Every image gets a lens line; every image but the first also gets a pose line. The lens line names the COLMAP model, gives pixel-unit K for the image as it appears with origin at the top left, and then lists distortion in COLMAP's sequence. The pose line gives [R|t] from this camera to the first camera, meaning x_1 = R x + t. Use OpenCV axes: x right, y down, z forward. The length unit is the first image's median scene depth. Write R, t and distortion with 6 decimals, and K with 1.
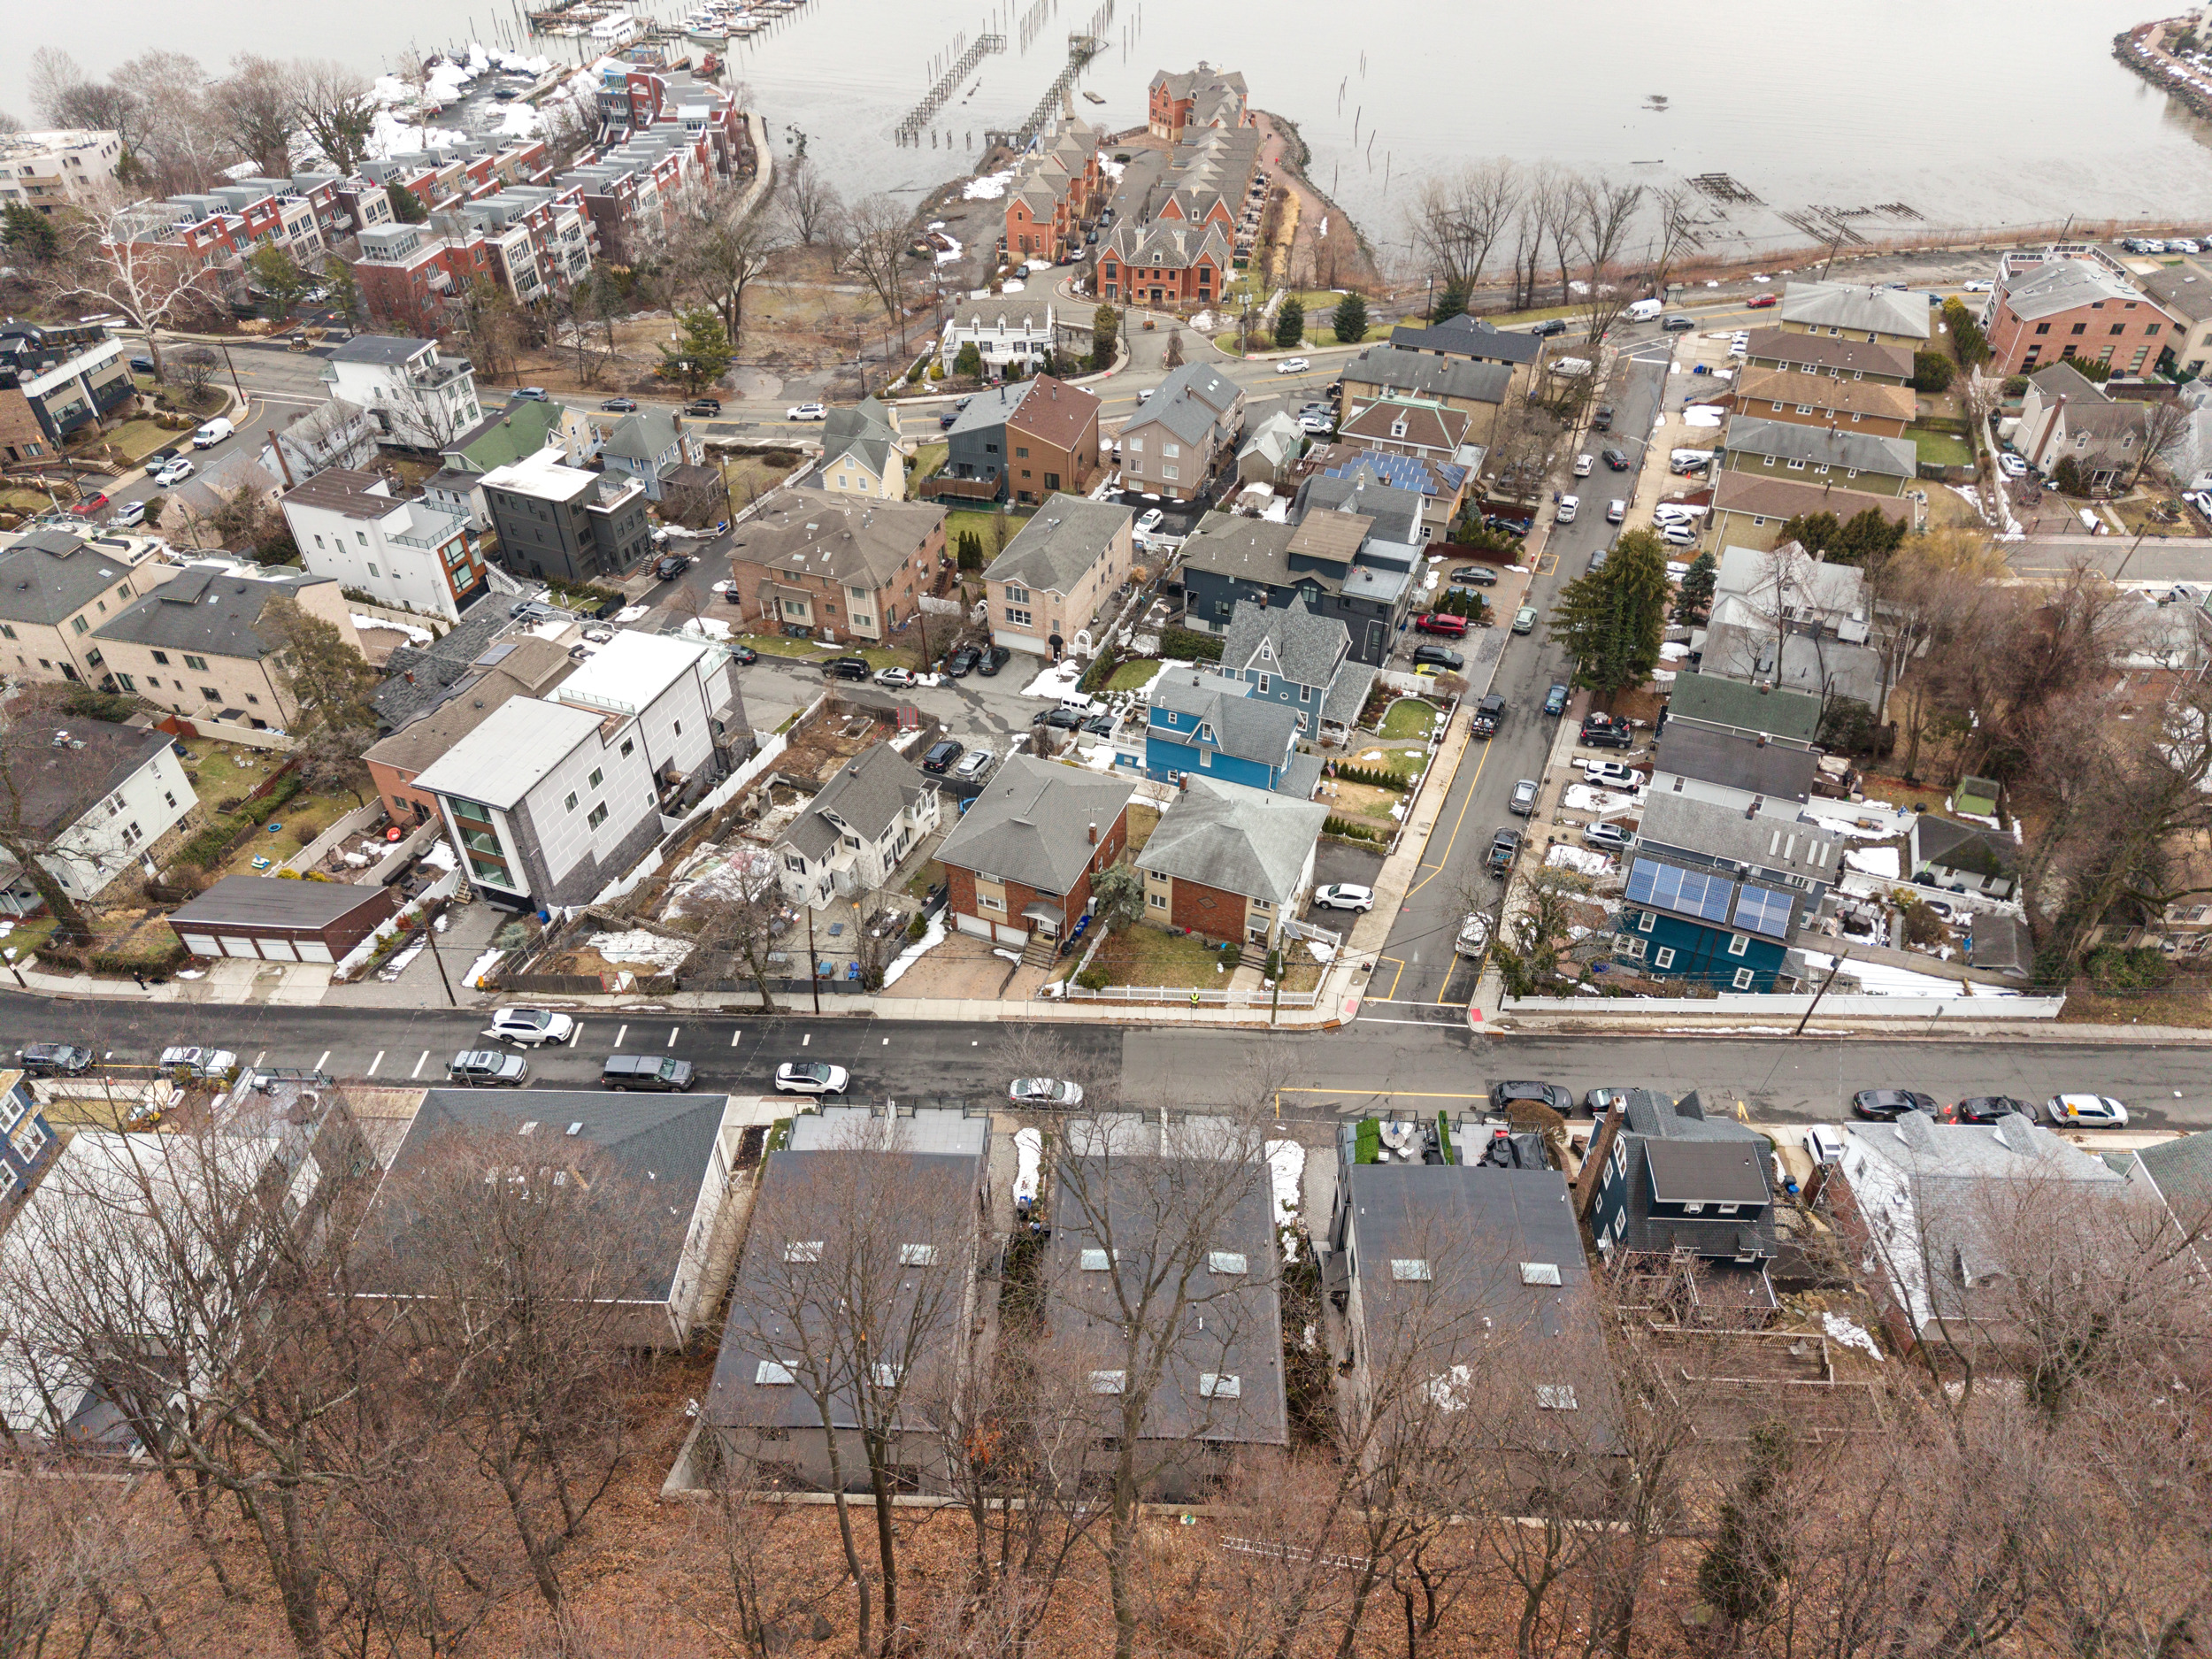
lens RADIAL K [[1467.6, 0, 1105.3], [0, 1467.6, 822.9], [0, 0, 1]] dist [0.125464, -0.282066]
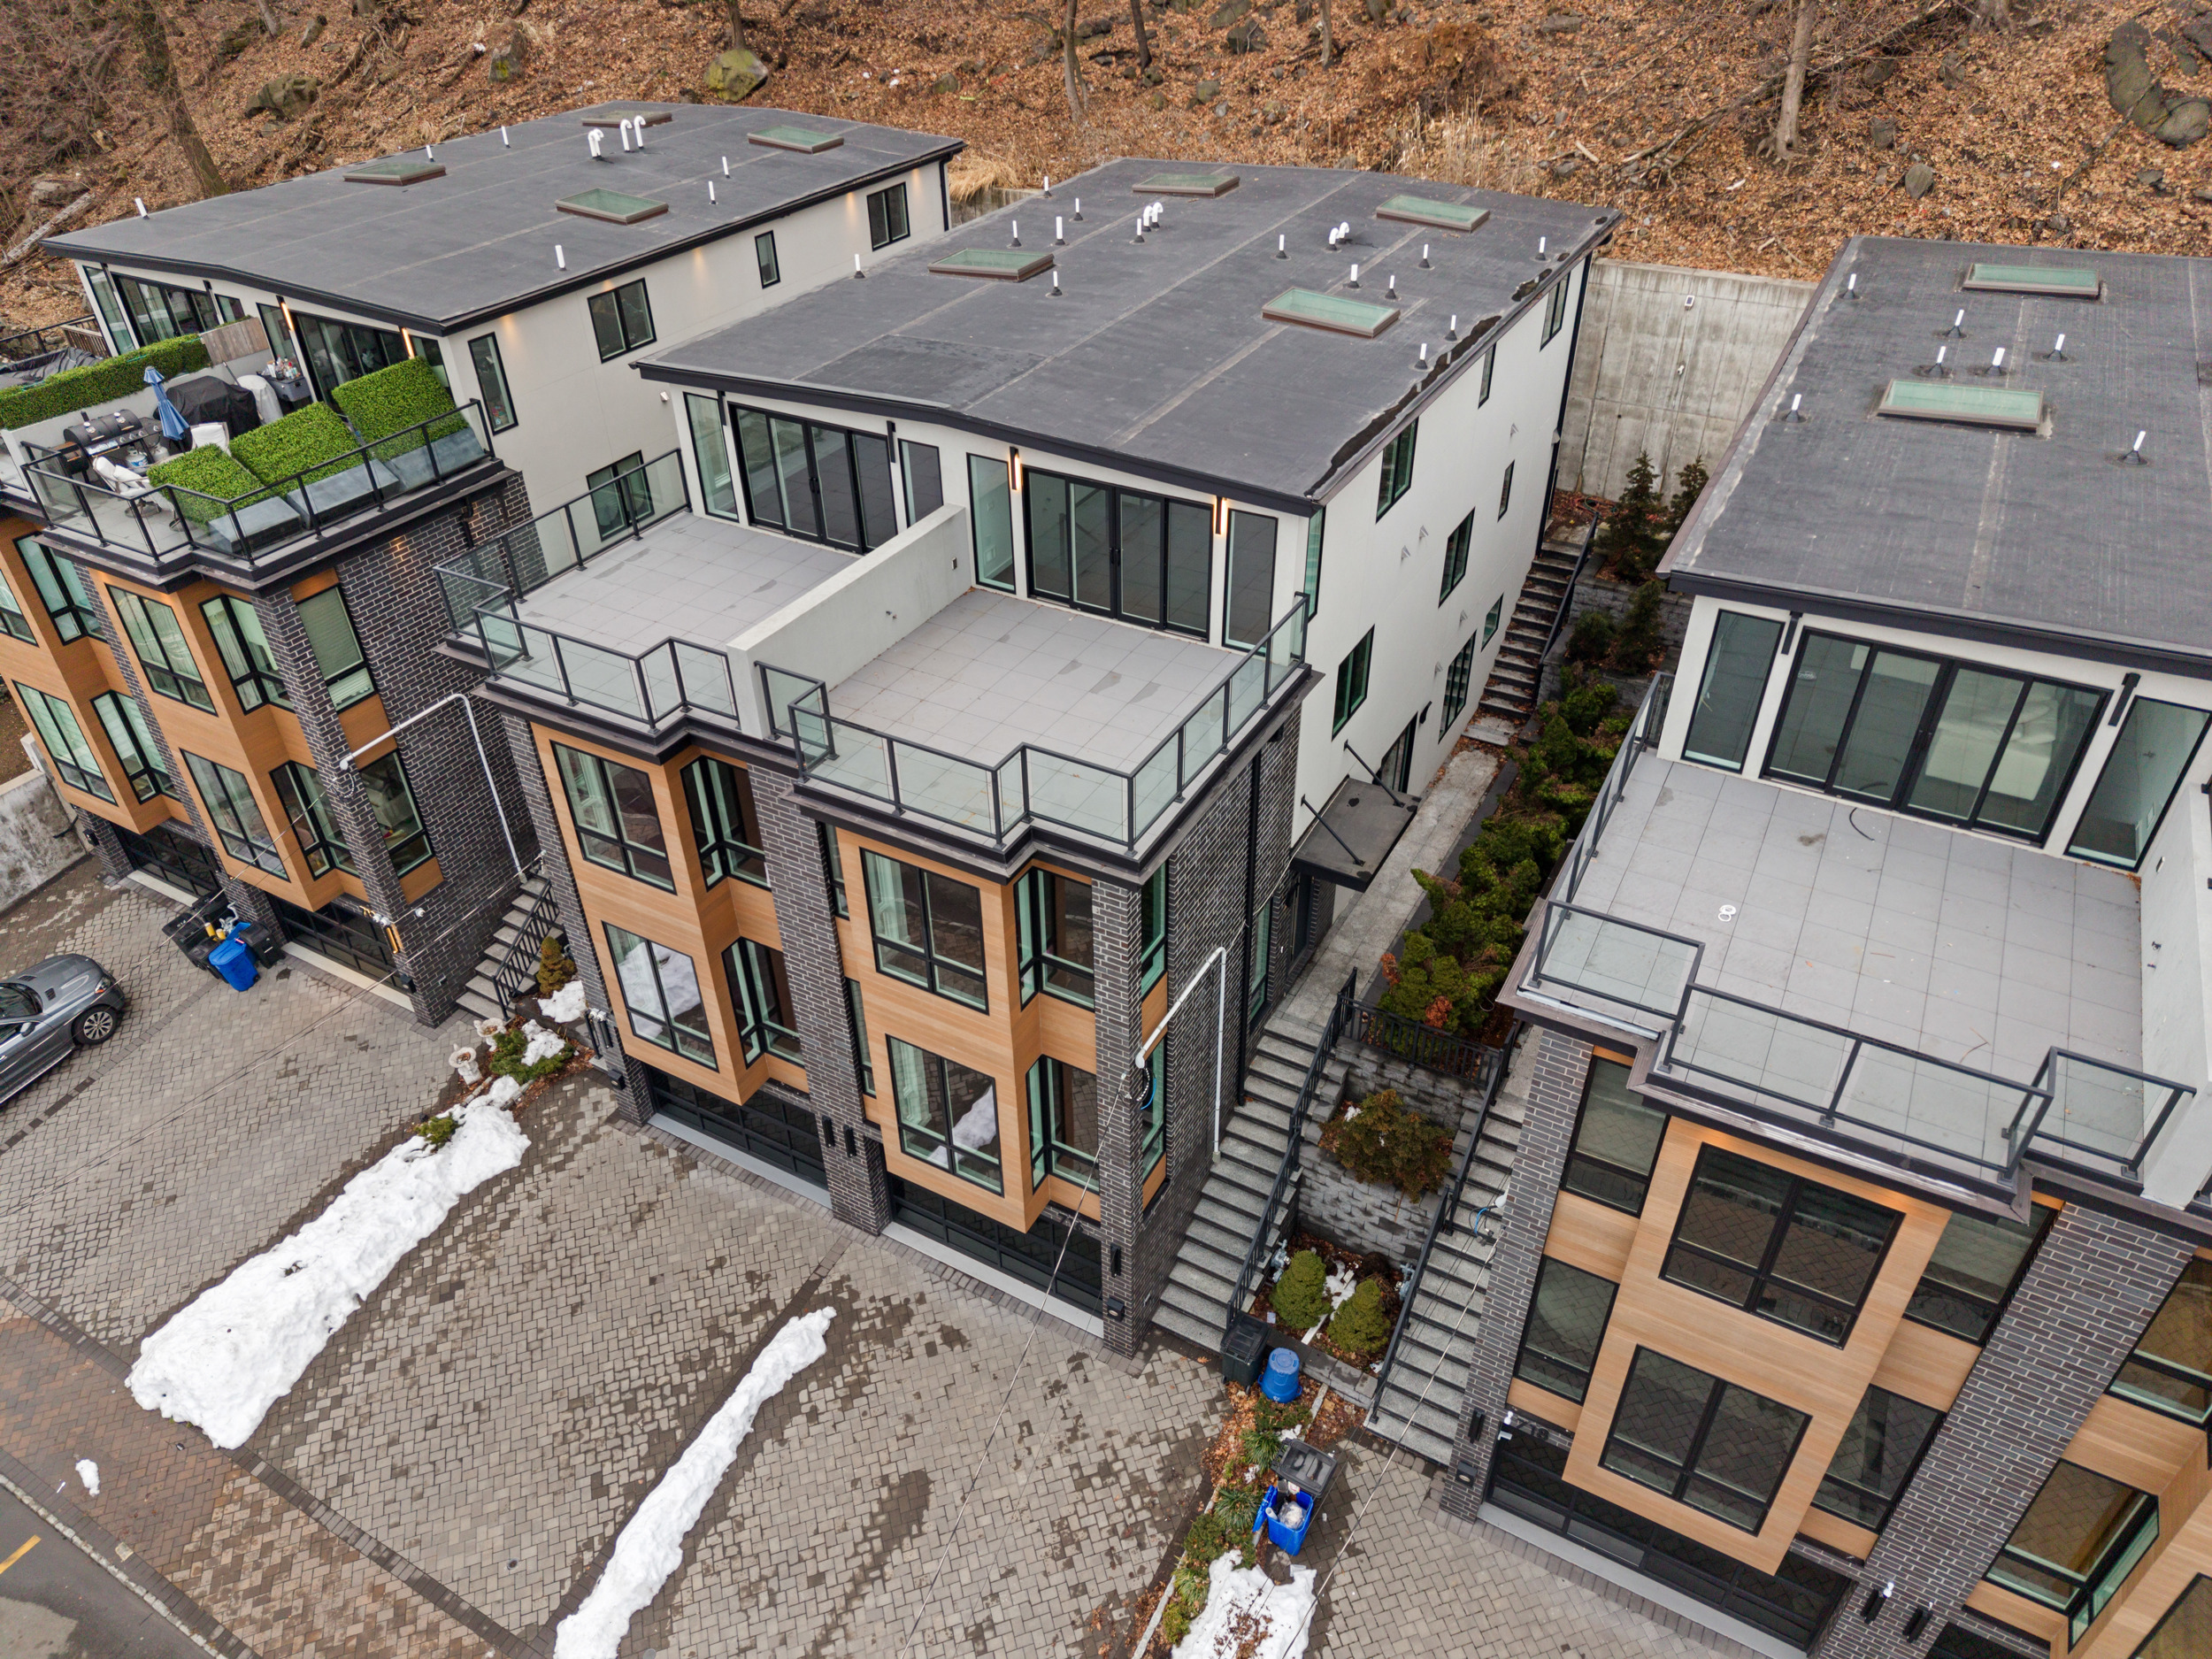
lens RADIAL K [[1485.0, 0, 1104.3], [0, 1485.0, 828.0], [0, 0, 1]] dist [0.035023, -0.035219]
pose [[-0.889421, -0.250729, 0.382186, -0.076940], [0.309330, 0.285412, 0.907114, 0.013977], [-0.336520, 0.925027, -0.176293, 0.811385]]
